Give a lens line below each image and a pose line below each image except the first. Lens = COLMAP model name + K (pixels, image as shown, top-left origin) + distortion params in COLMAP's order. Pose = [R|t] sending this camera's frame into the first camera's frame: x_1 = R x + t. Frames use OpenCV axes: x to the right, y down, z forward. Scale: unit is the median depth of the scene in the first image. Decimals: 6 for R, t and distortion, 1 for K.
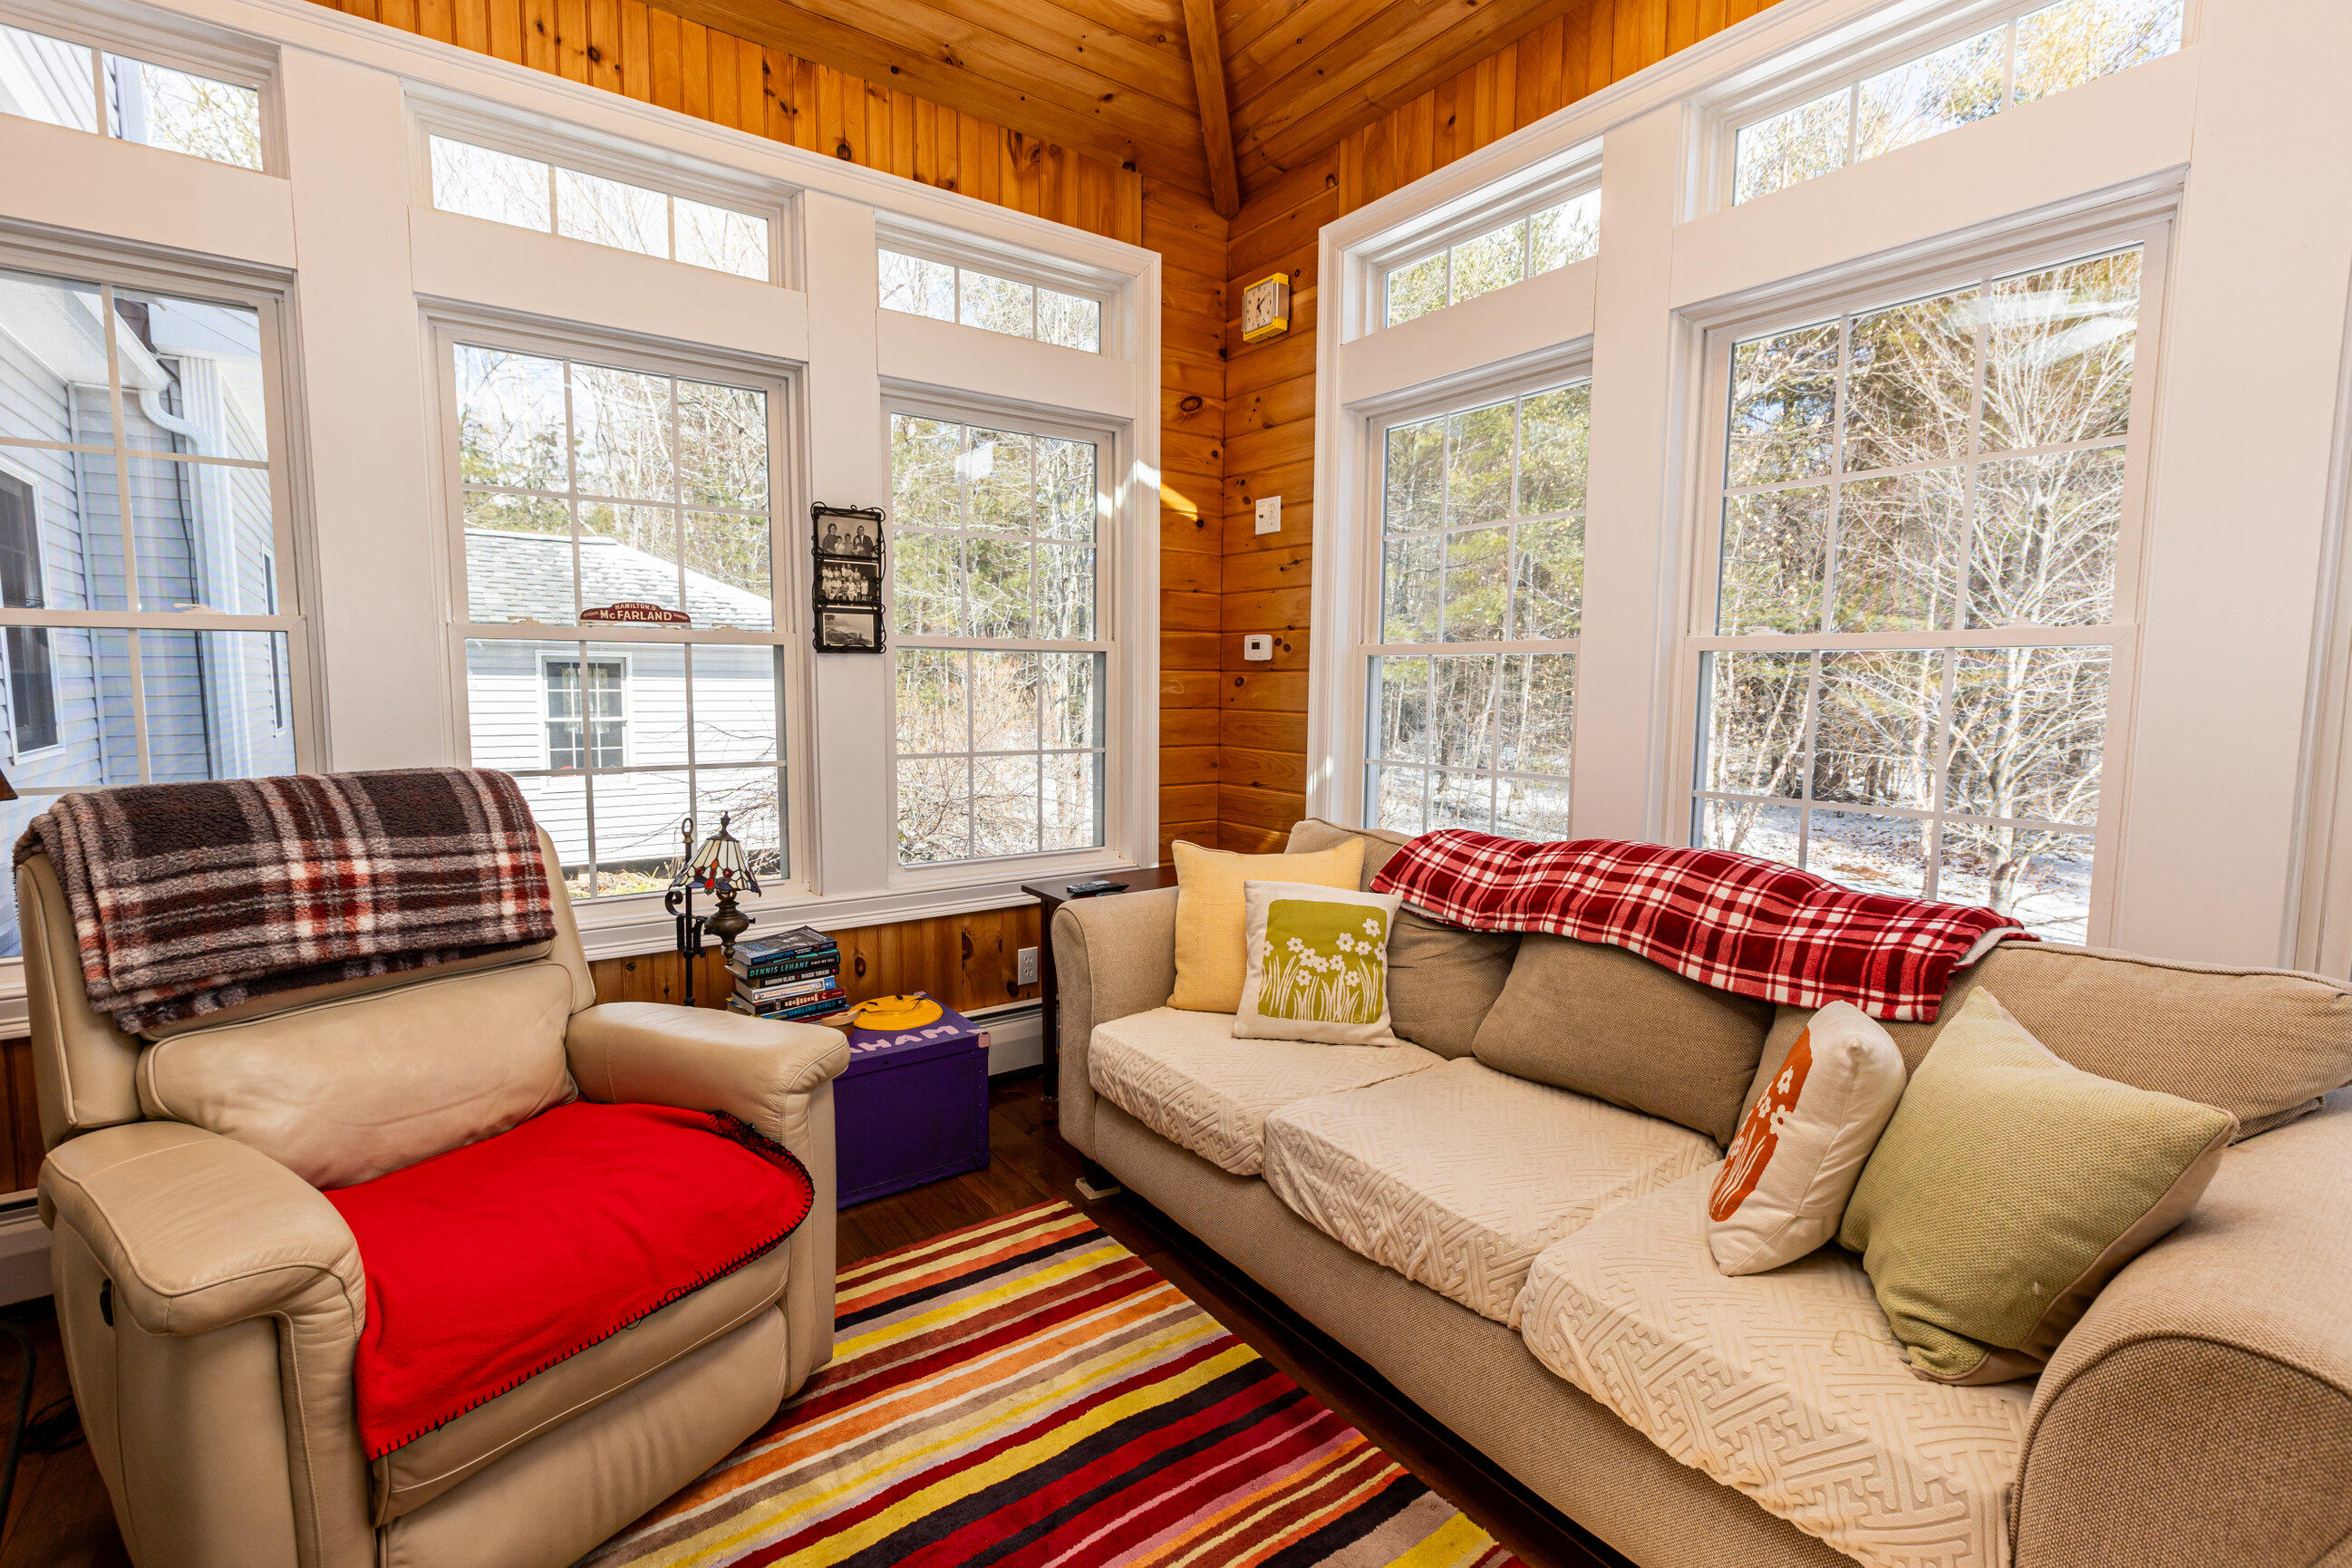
lens RADIAL K [[1065.4, 0, 1167.2], [0, 1065.4, 764.1], [0, 0, 1]] dist [0.001417, -0.000184]
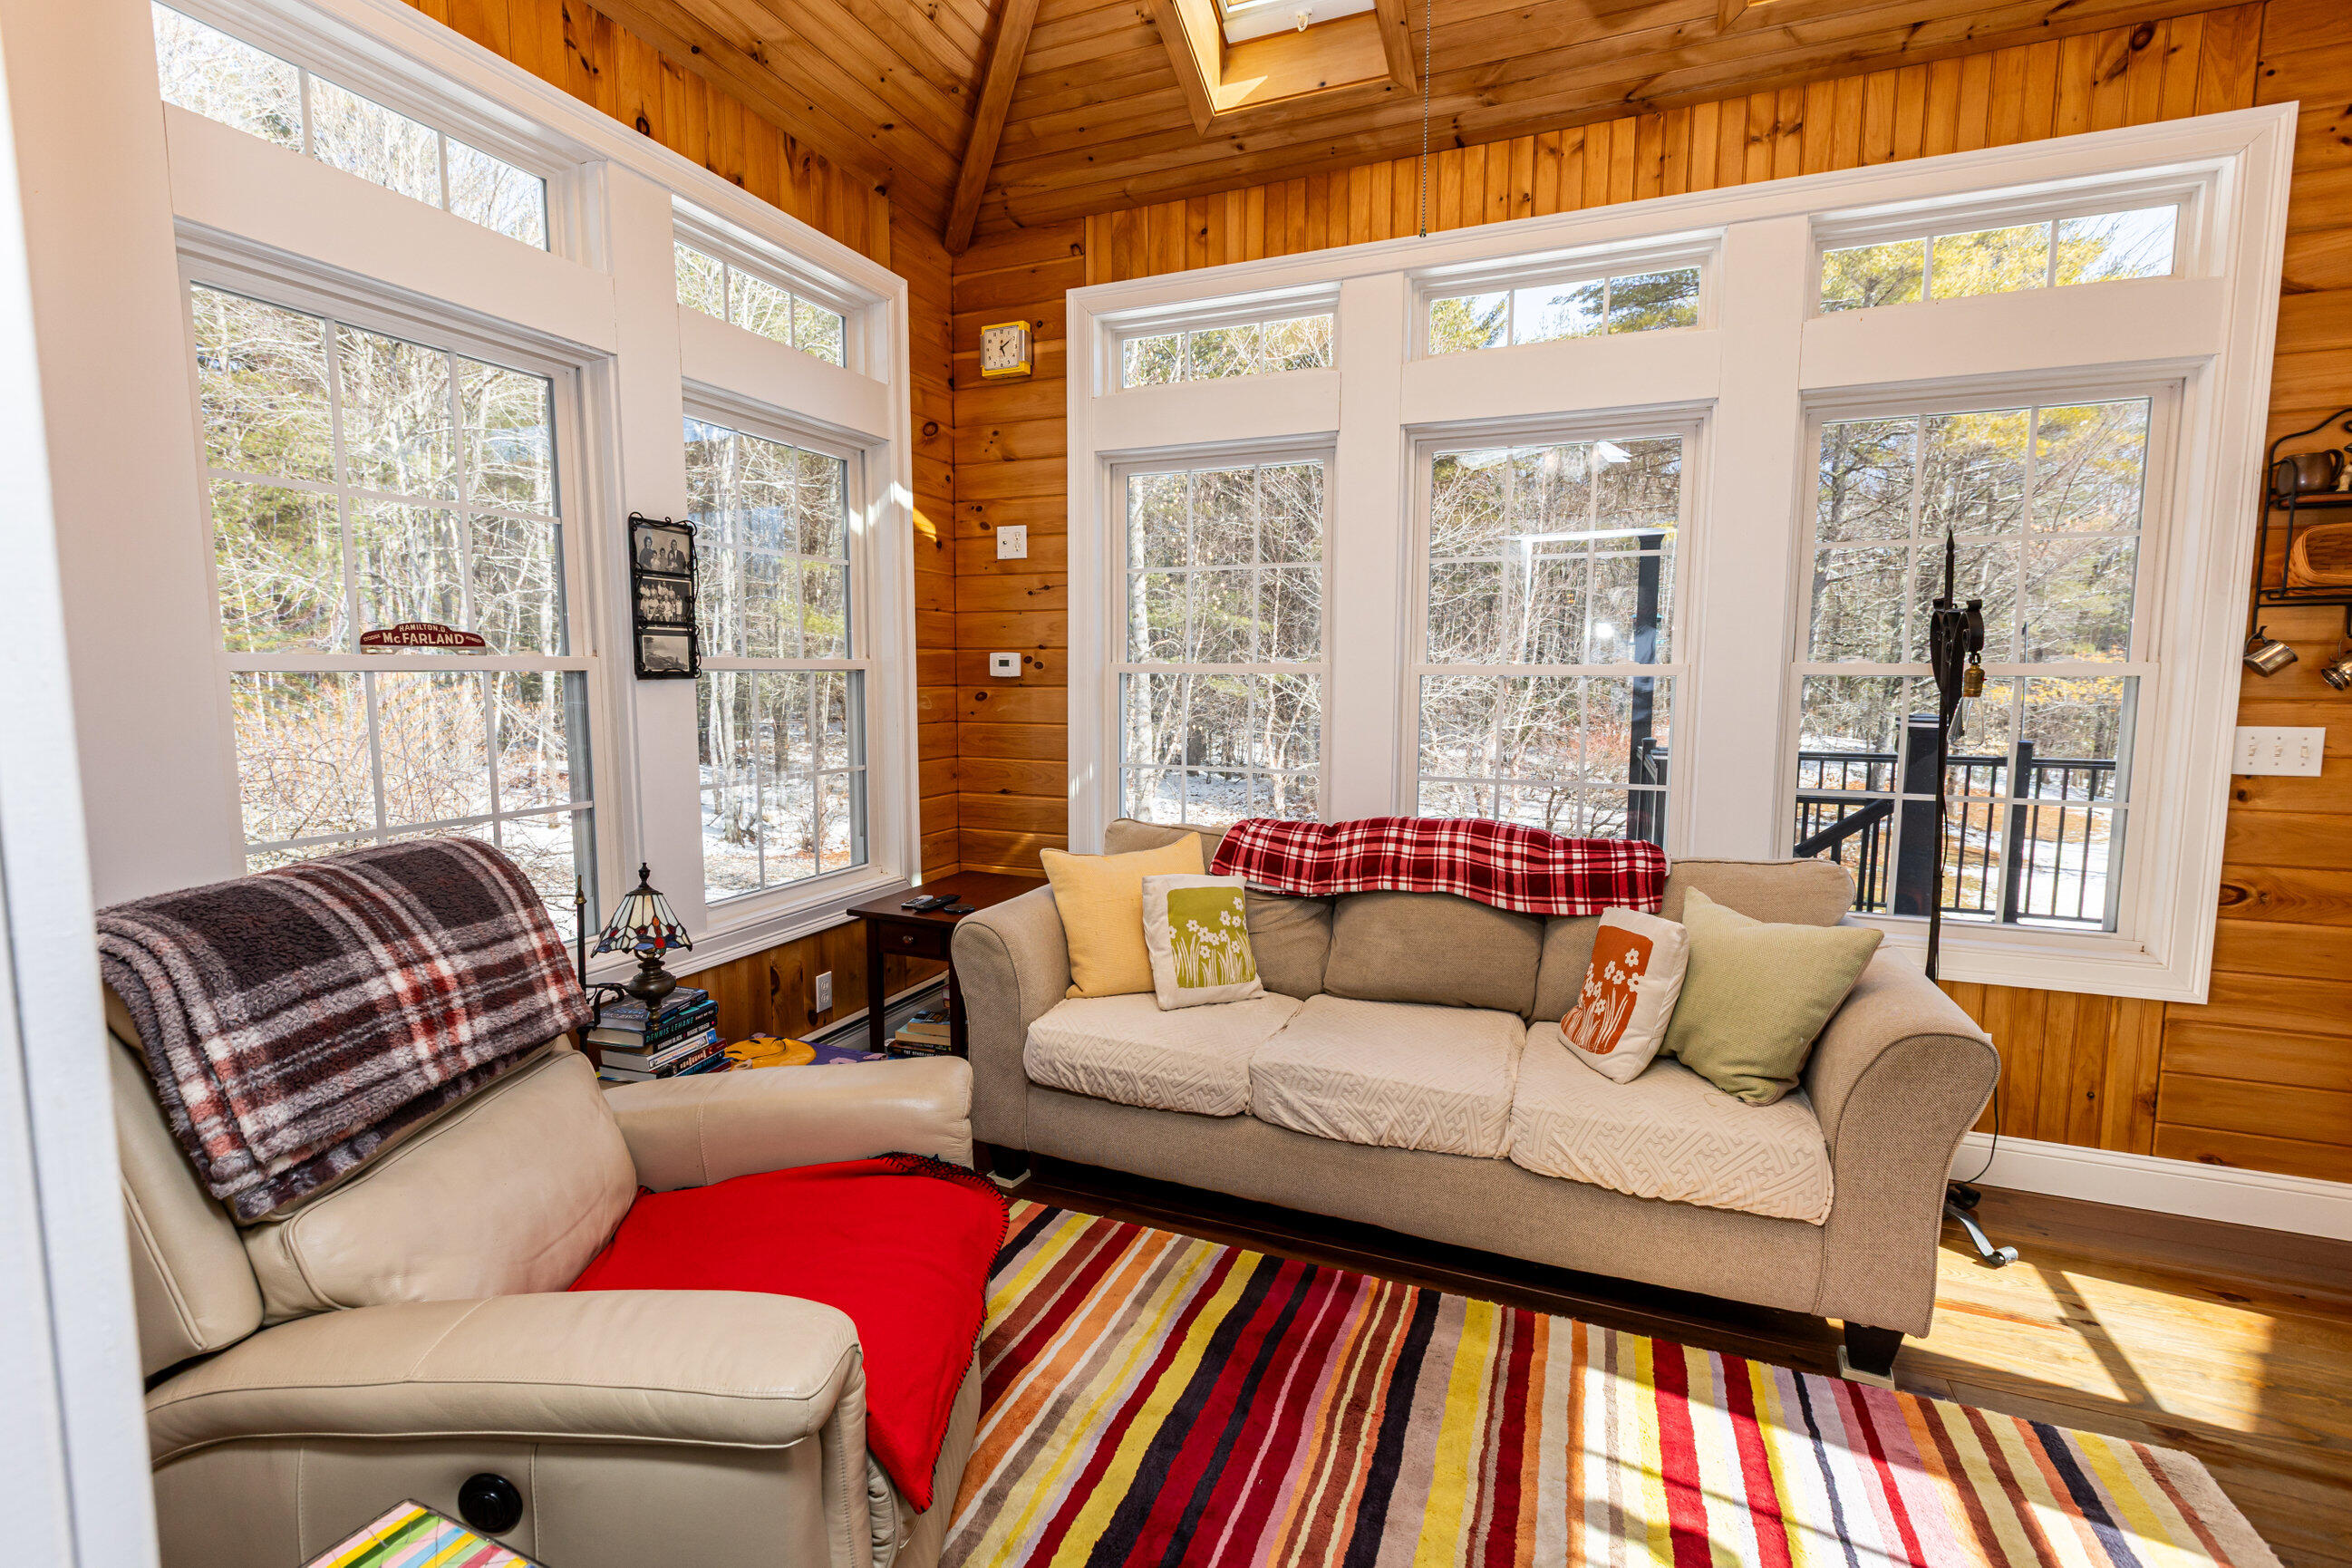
lens RADIAL K [[1065.4, 0, 1167.2], [0, 1065.4, 764.1], [0, 0, 1]] dist [0.001417, -0.000184]
pose [[0.852416, -0.052808, 0.520190, -0.429628], [0.047563, 0.998593, 0.023434, -0.033513], [-0.520696, 0.004767, 0.853729, -0.002575]]
